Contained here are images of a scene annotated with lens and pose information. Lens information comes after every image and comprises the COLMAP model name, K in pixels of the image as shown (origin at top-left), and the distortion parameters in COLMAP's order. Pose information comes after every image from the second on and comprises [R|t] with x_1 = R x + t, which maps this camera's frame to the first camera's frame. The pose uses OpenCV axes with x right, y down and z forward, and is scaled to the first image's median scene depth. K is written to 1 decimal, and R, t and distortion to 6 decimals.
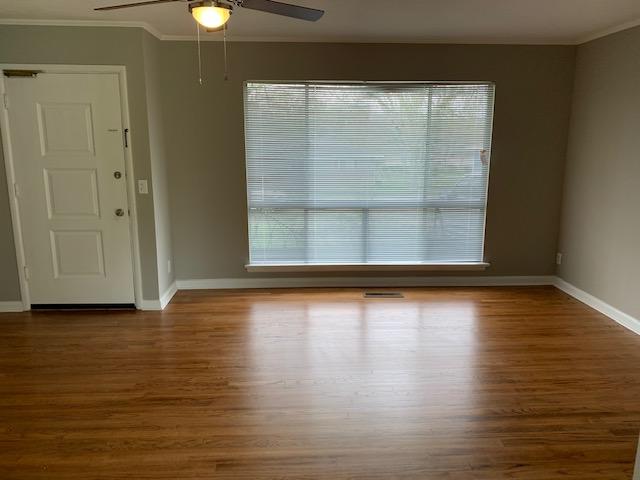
lens RADIAL K [[495.0, 0, 320.1], [0, 495.0, 238.1], [0, 0, 1]] dist [0.043796, -0.030165]
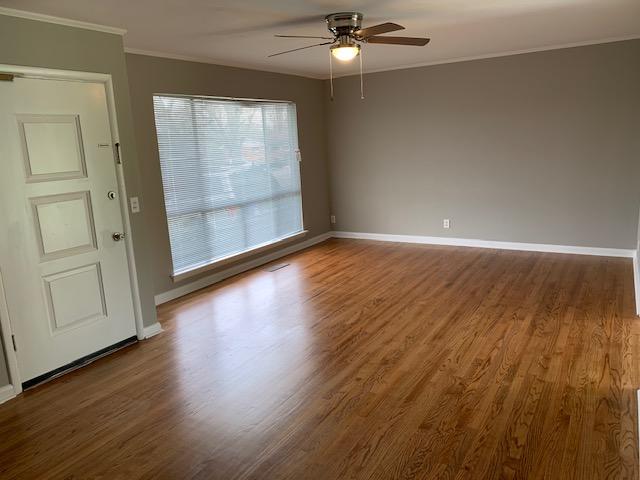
lens RADIAL K [[495.0, 0, 319.7], [0, 495.0, 241.7], [0, 0, 1]] dist [0.043796, -0.030165]
pose [[0.561897, -0.202993, 0.801914, -0.802307], [0.227333, 0.969990, 0.086249, -0.032737], [-0.795356, 0.133839, 0.591181, 0.160670]]
